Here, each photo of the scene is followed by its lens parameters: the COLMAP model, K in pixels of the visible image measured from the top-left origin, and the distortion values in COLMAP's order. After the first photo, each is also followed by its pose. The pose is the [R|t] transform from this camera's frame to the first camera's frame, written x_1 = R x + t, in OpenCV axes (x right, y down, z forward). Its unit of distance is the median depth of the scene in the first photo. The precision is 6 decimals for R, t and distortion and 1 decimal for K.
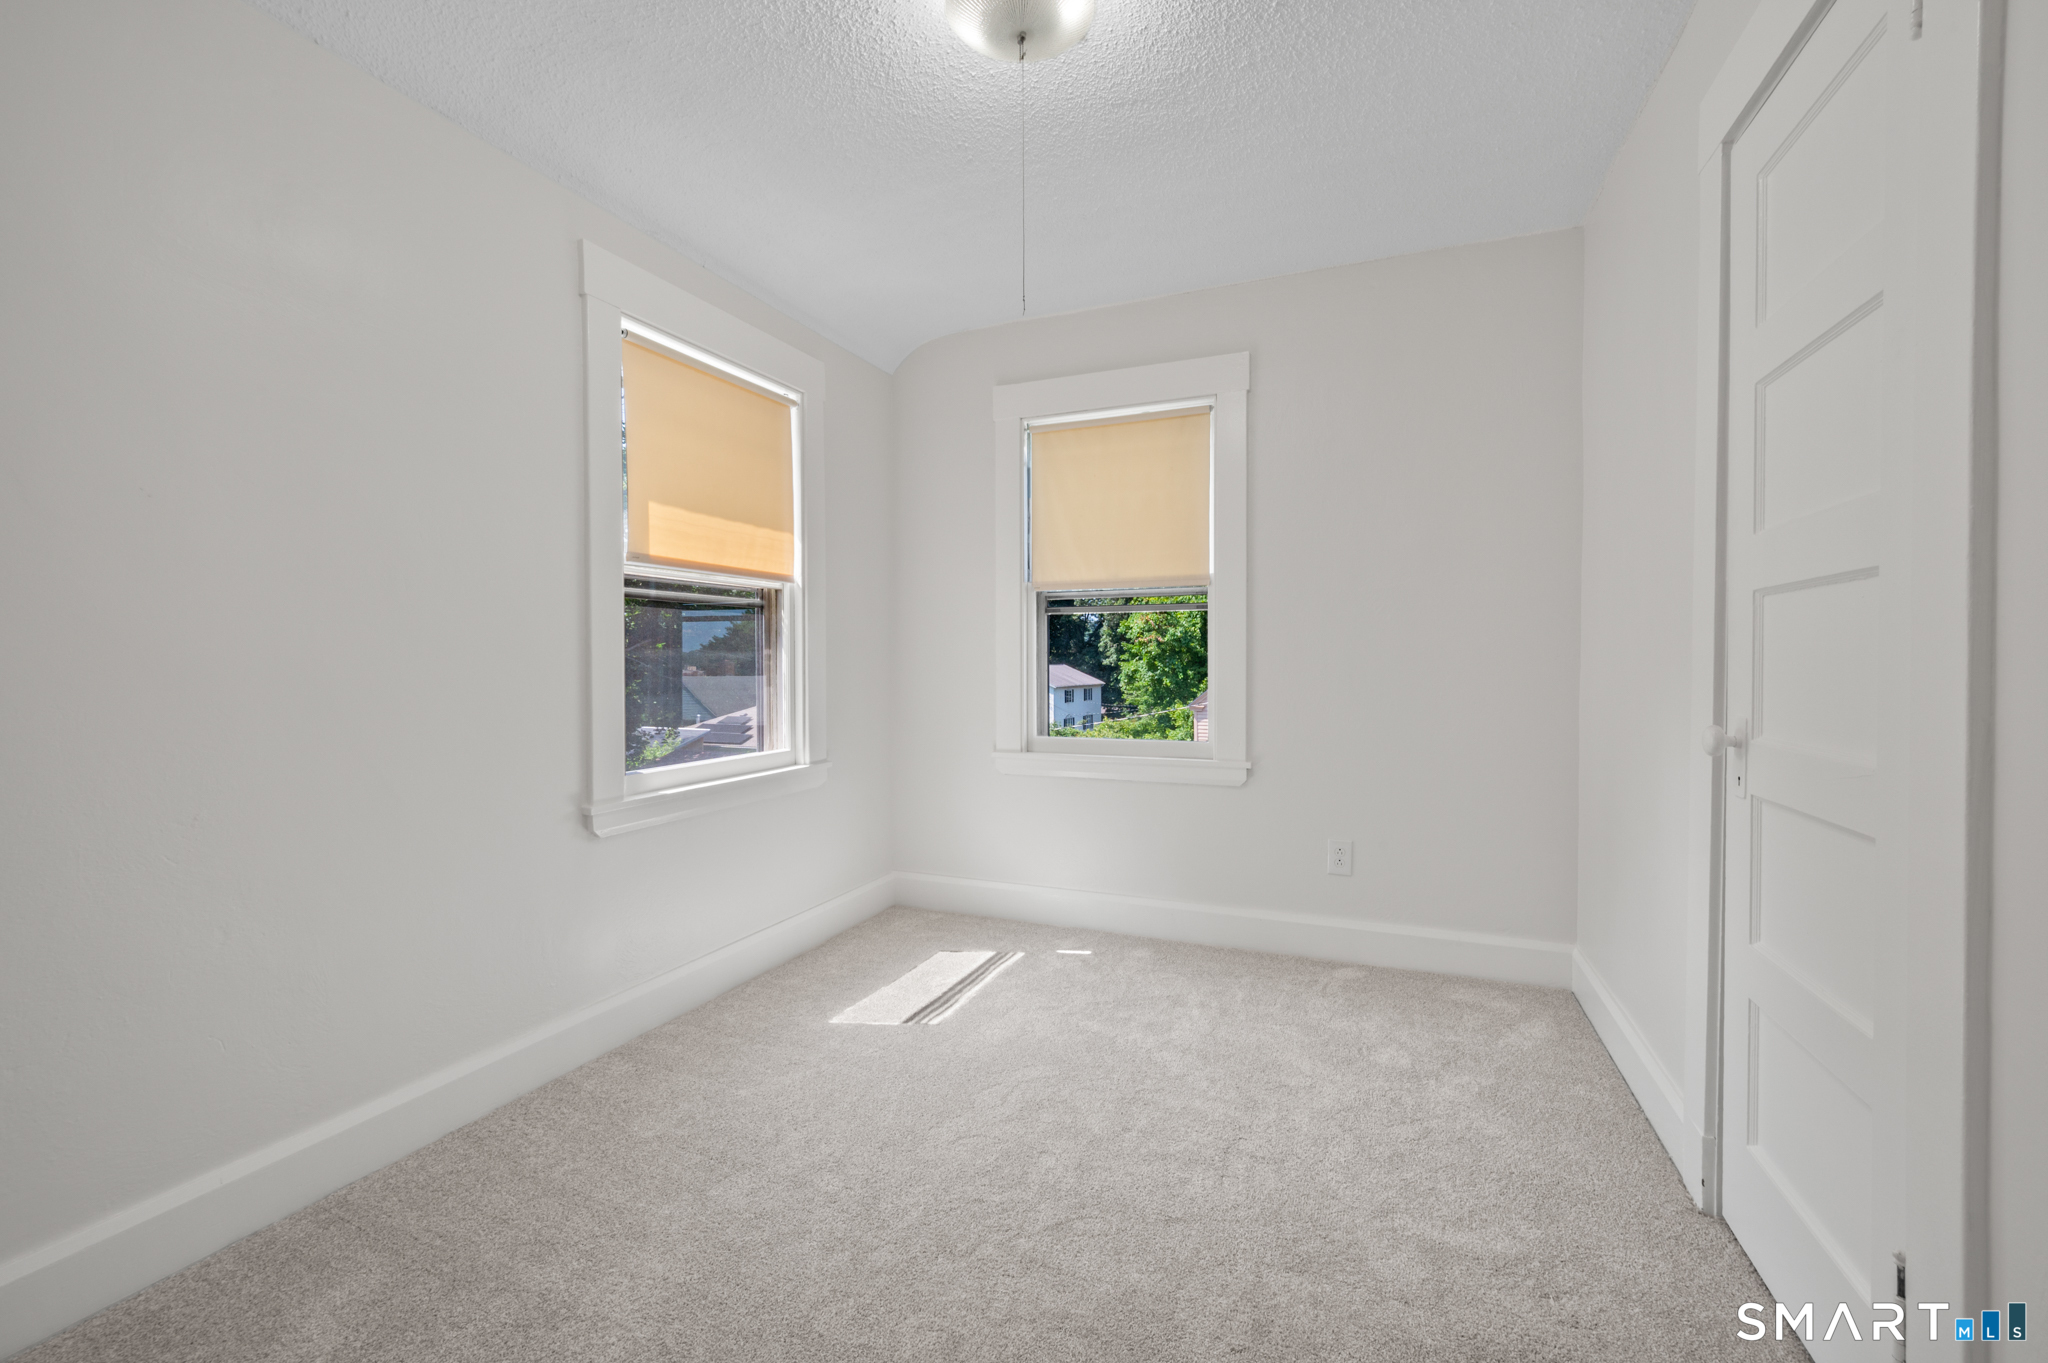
lens RADIAL K [[830.8, 0, 1019.1], [0, 830.8, 660.9], [0, 0, 1]] dist [-0.001377, 0.000067]
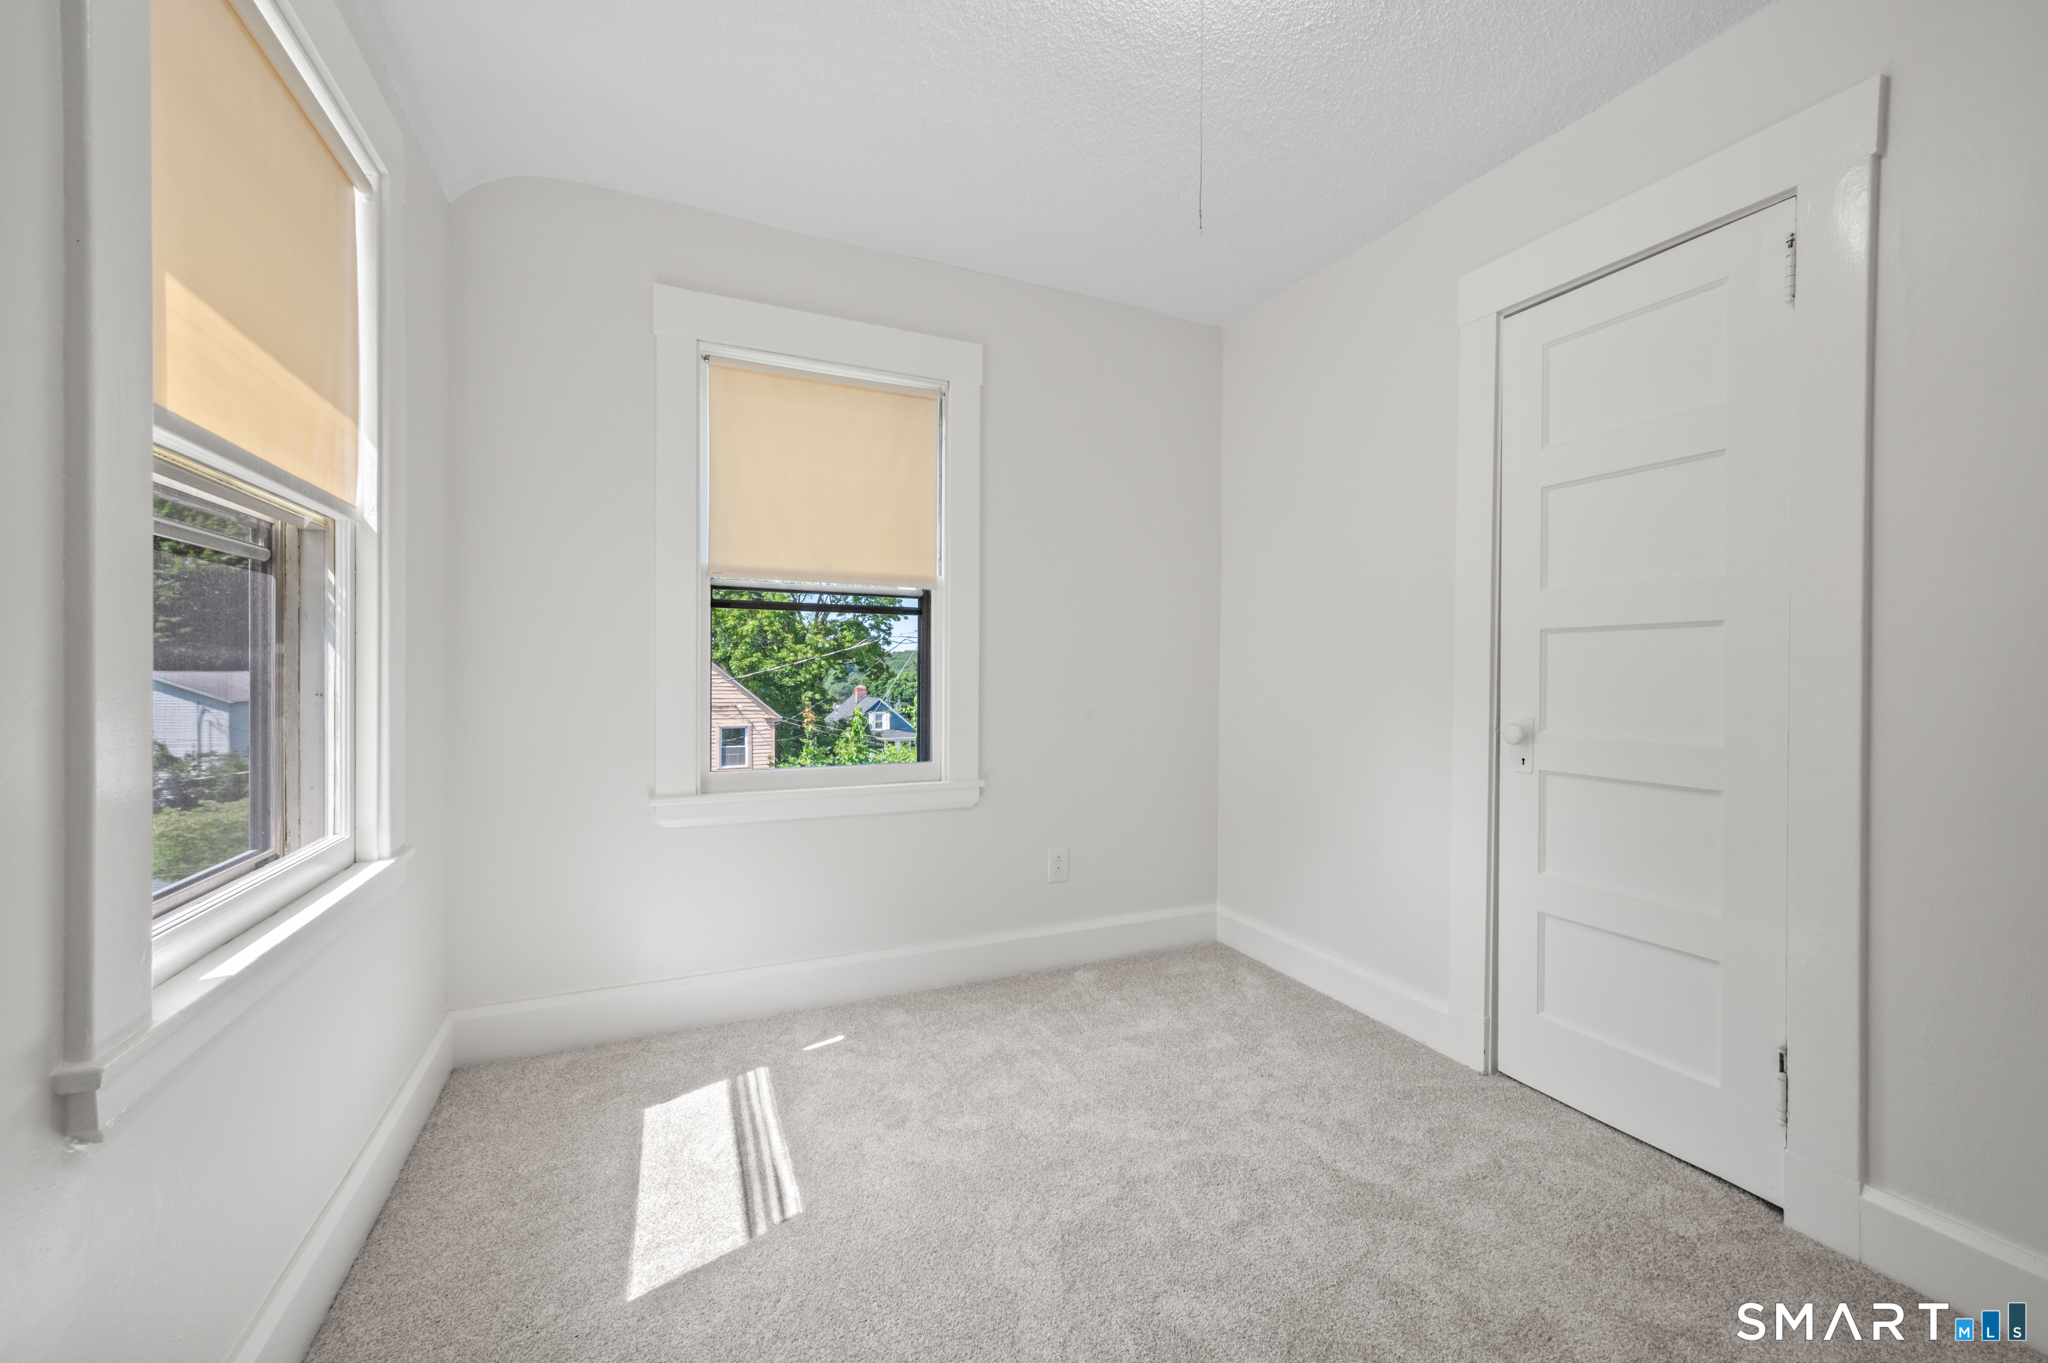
lens RADIAL K [[817.1, 0, 1027.4], [0, 817.1, 667.6], [0, 0, 1]] dist [0.000041, -0.000050]
pose [[0.674895, 0.010701, 0.737837, -0.383709], [-0.008404, 0.999941, -0.006816, -0.000073], [-0.737866, -0.001601, 0.674945, 0.344968]]
